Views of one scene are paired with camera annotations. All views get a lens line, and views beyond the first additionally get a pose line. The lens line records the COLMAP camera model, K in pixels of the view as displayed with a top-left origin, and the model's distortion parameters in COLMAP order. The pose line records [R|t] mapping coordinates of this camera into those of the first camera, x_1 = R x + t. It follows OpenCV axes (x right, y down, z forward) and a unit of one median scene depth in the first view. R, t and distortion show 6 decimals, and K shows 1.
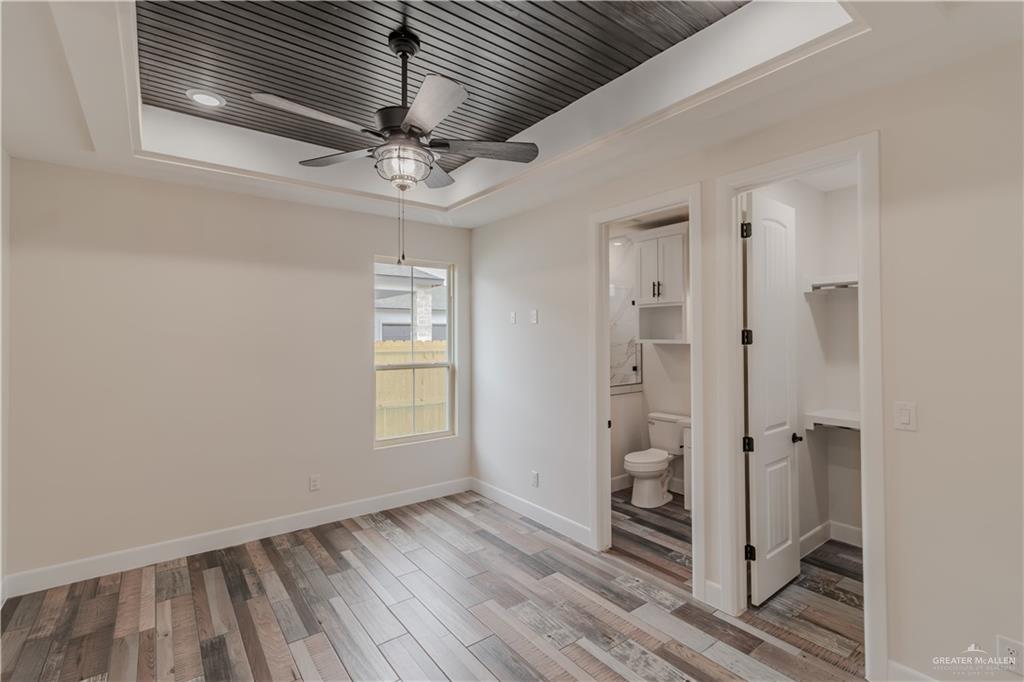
lens RADIAL K [[477.6, 0, 507.3], [0, 477.6, 332.9], [0, 0, 1]] dist [0.001792, 0.000351]
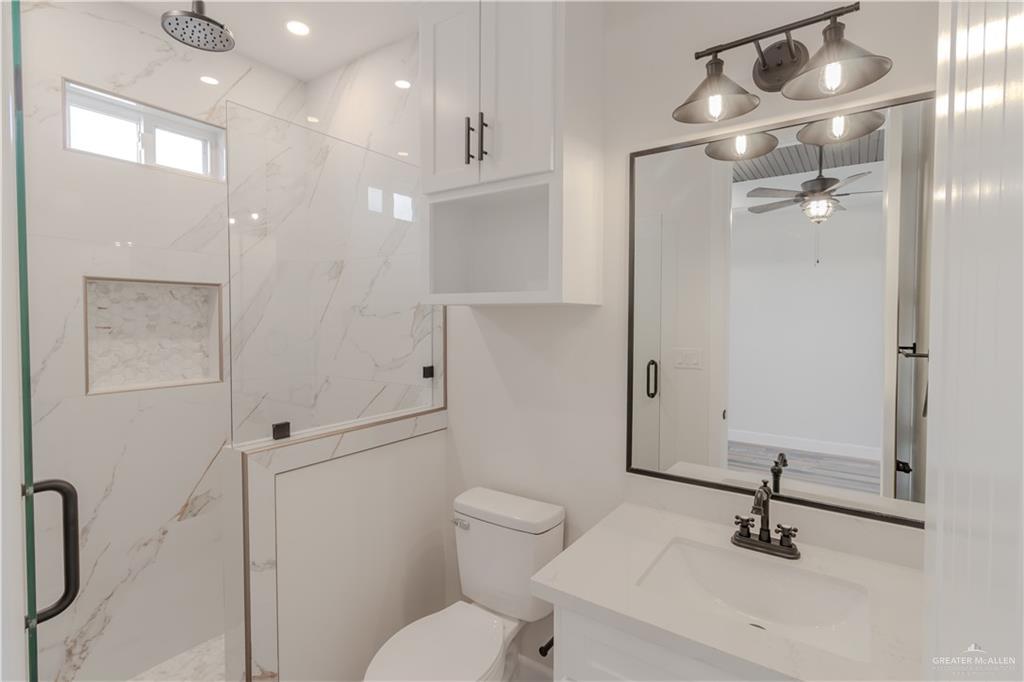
lens RADIAL K [[477.6, 0, 514.4], [0, 477.6, 332.5], [0, 0, 1]] dist [0.001792, 0.000351]
pose [[0.949252, -0.005028, 0.314476, 0.225419], [-0.008839, 0.999051, 0.042656, 0.026871], [-0.314392, -0.043271, 0.948307, 0.649586]]
